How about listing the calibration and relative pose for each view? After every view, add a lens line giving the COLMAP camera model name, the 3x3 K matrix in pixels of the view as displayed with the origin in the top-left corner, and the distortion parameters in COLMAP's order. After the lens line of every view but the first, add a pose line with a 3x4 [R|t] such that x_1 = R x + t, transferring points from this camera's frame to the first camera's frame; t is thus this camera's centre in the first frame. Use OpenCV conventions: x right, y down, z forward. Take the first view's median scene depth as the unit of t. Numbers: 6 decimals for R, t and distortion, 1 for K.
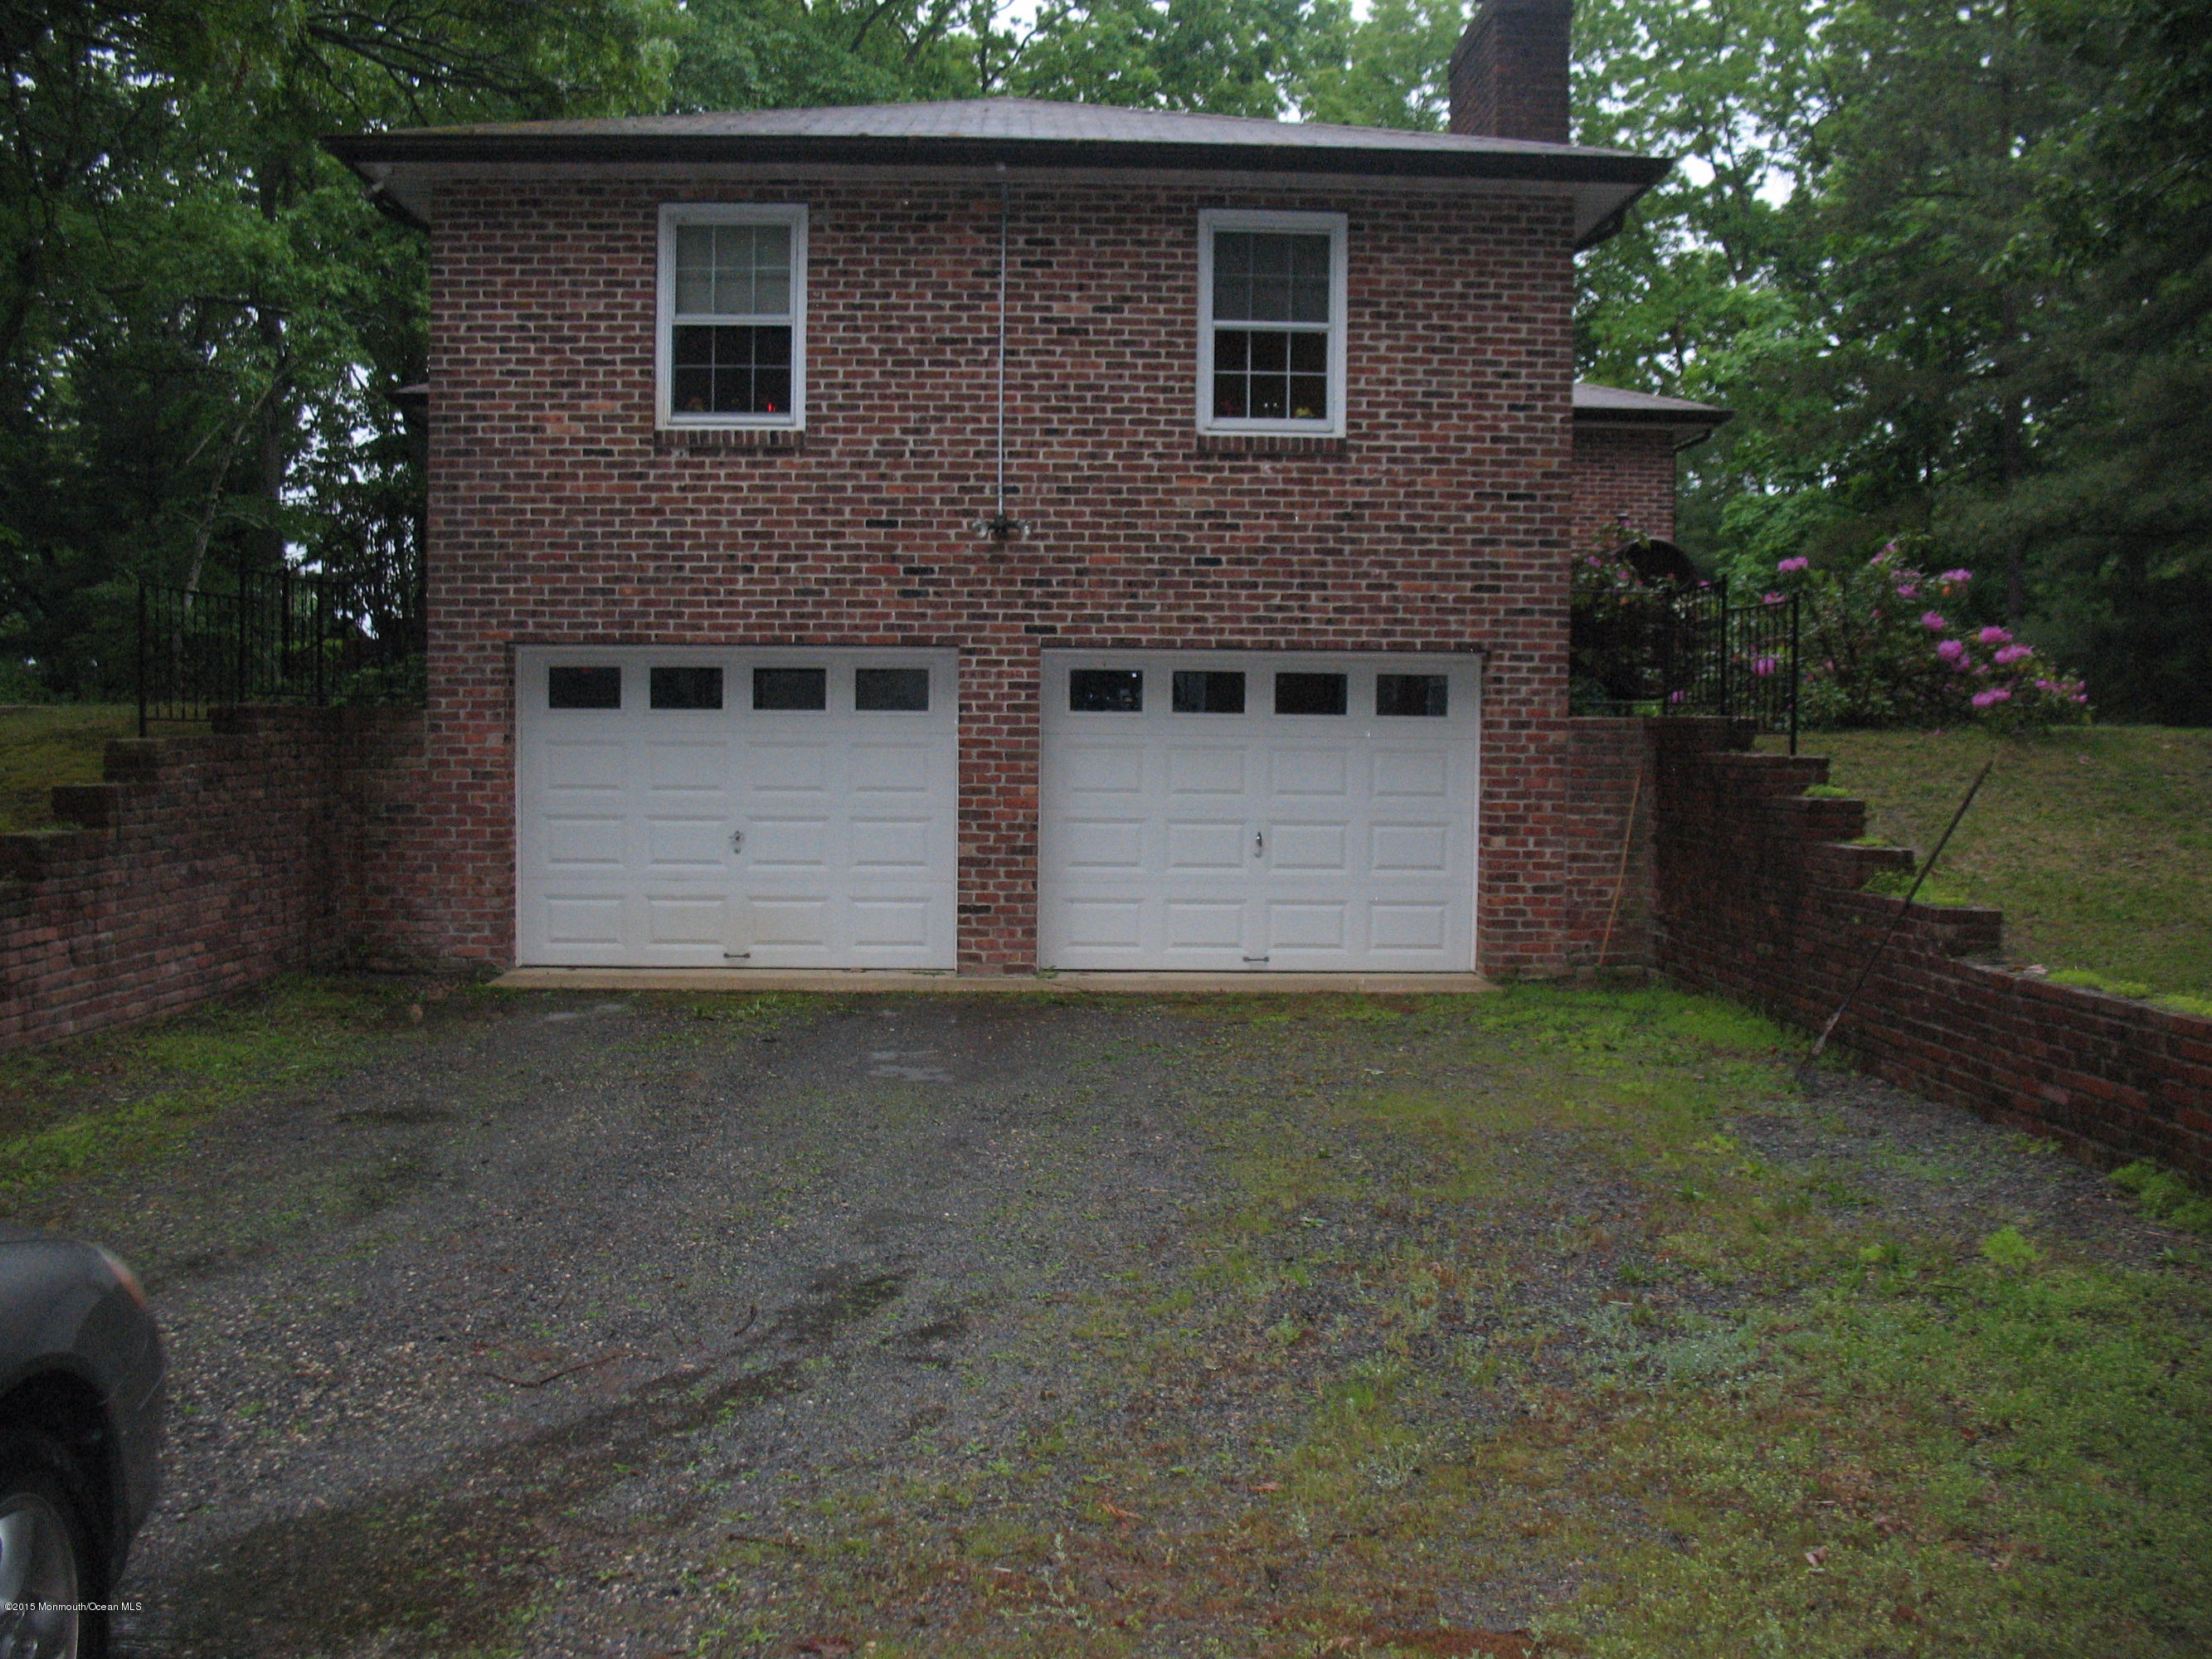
lens RADIAL K [[2269.7, 0, 1108.9], [0, 2269.7, 849.9], [0, 0, 1]] dist [-0.190661, 0.220497]
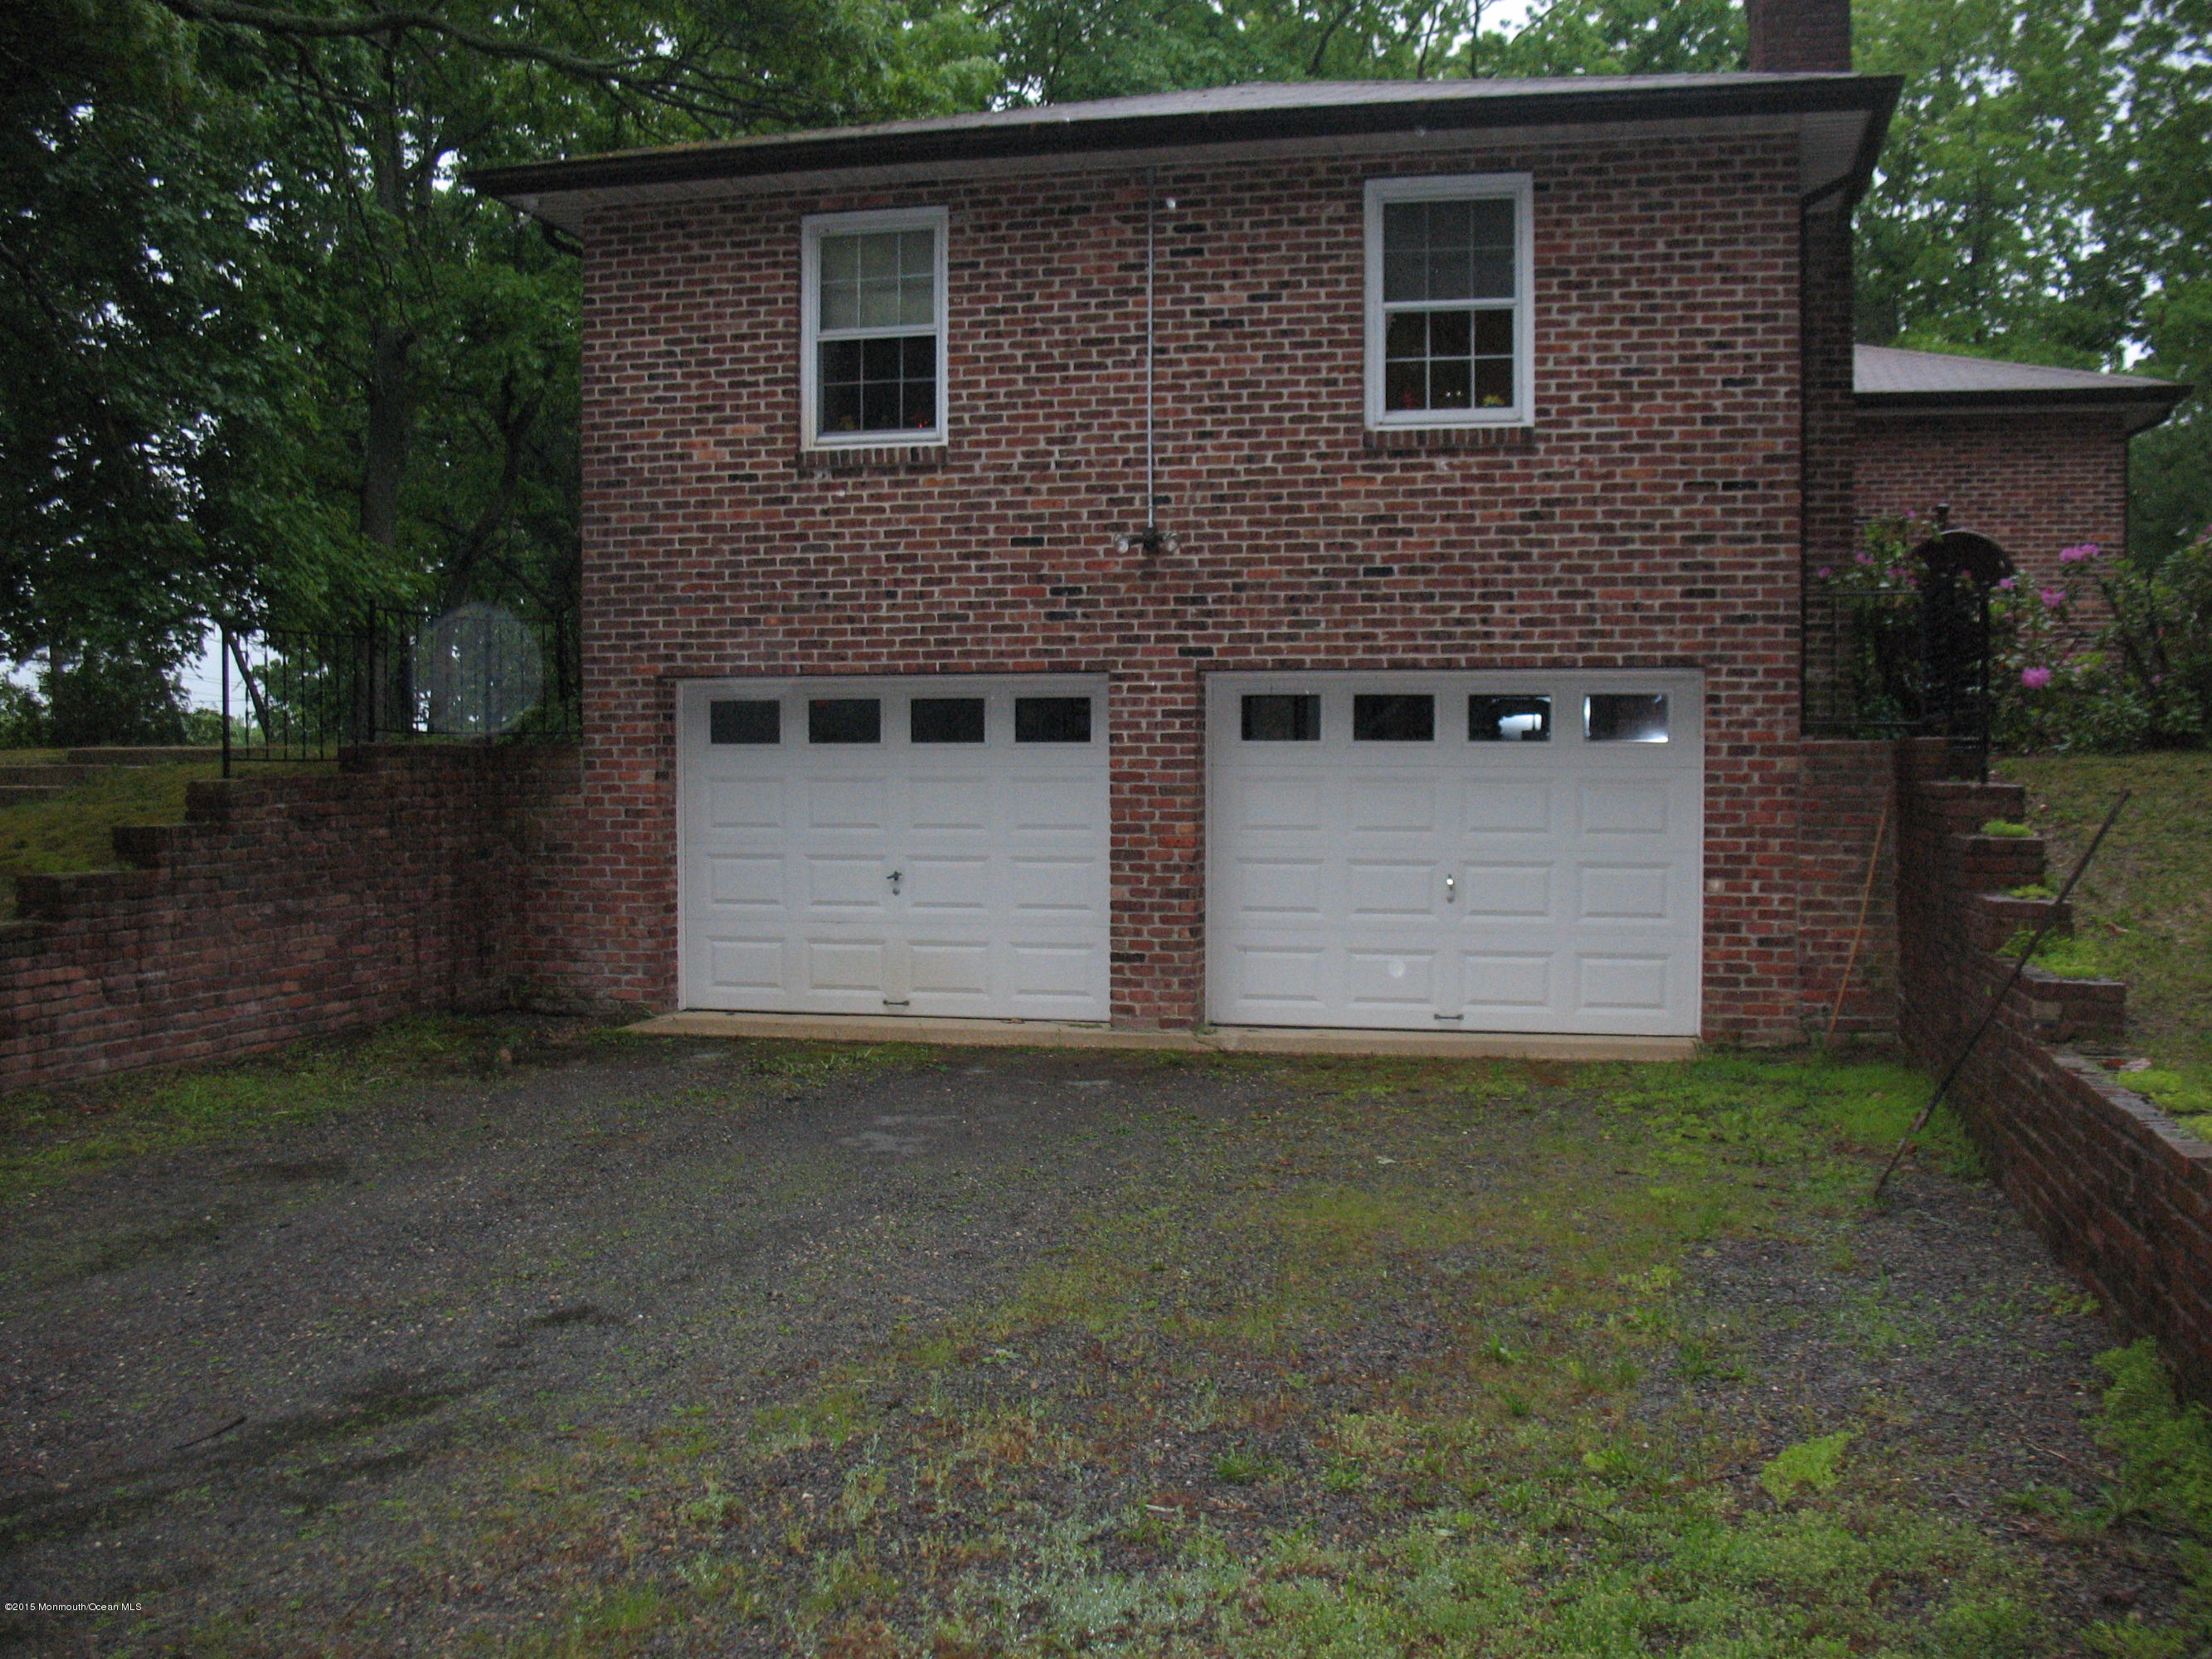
lens RADIAL K [[2269.7, 0, 1108.9], [0, 2269.7, 849.9], [0, 0, 1]] dist [-0.190661, 0.220497]
pose [[0.960843, 0.000333, -0.277094, 0.190612], [-0.004103, 0.999907, -0.013026, -0.005486], [0.277064, 0.013653, 0.960755, 0.115654]]
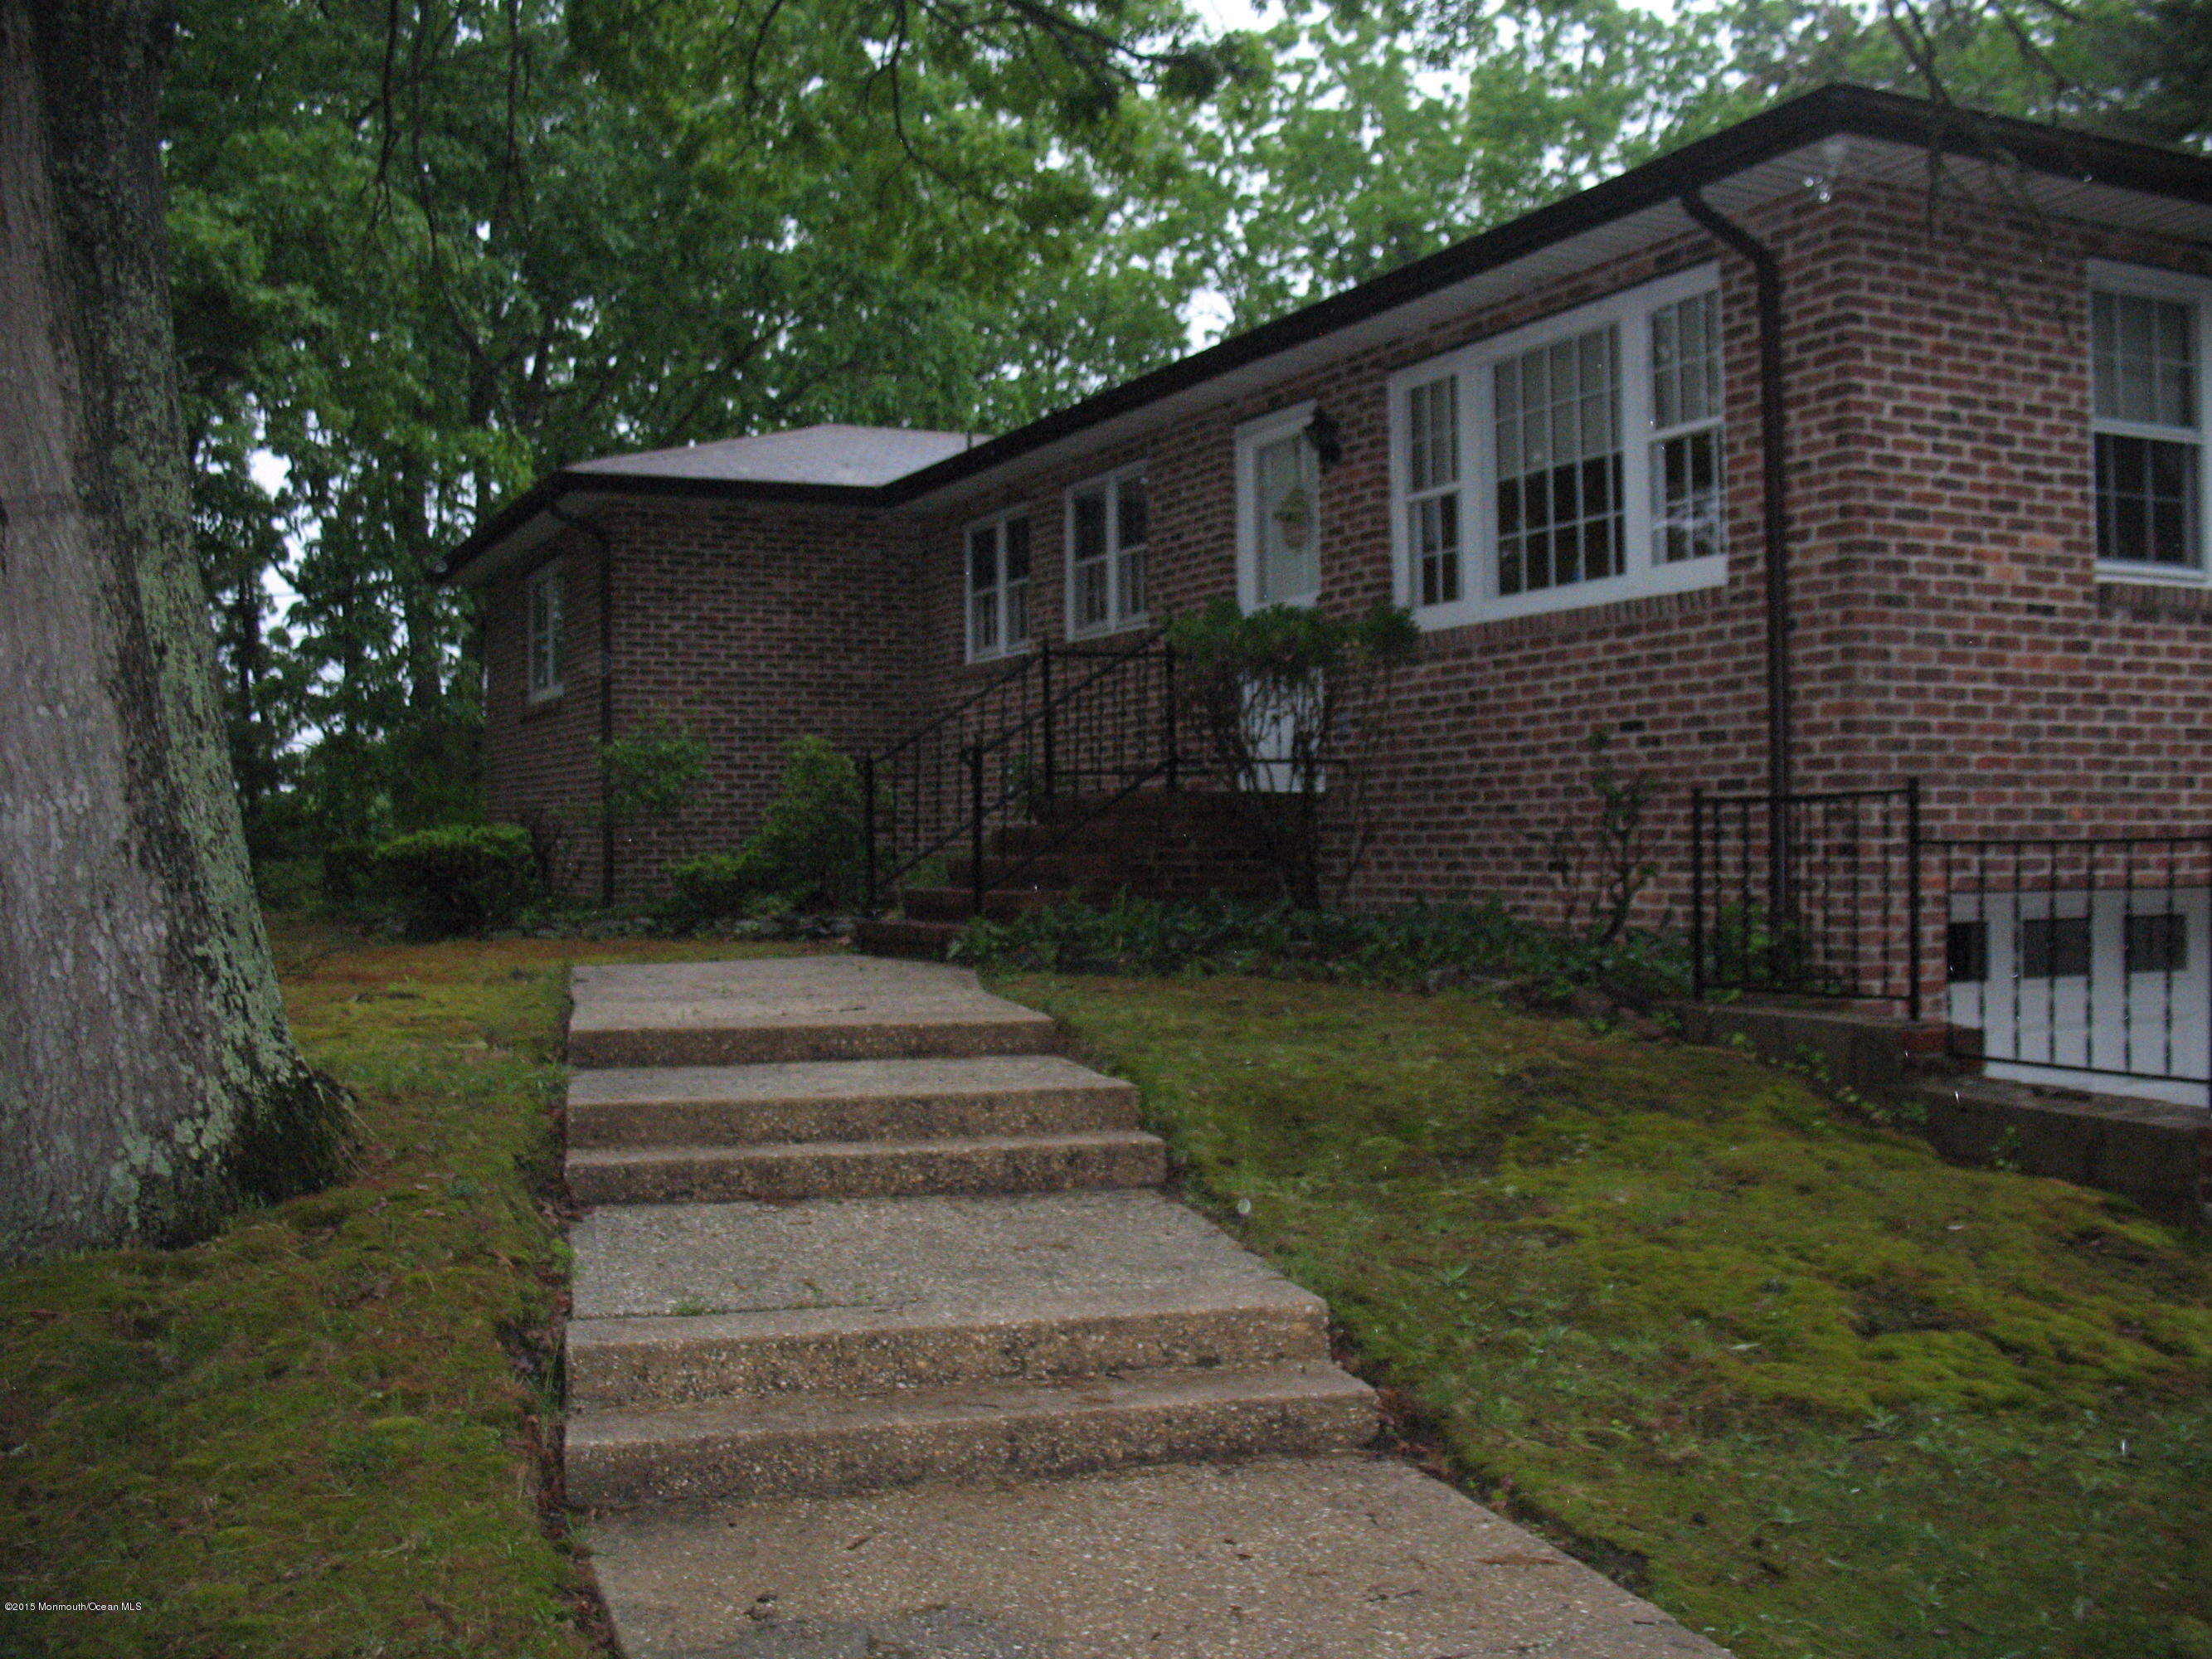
lens RADIAL K [[2269.7, 0, 1108.9], [0, 2269.7, 849.9], [0, 0, 1]] dist [-0.190661, 0.220497]
pose [[0.917142, -0.019318, 0.398091, -0.753939], [0.038874, 0.998398, -0.041110, -0.087860], [-0.396659, 0.053179, 0.916424, 0.499729]]
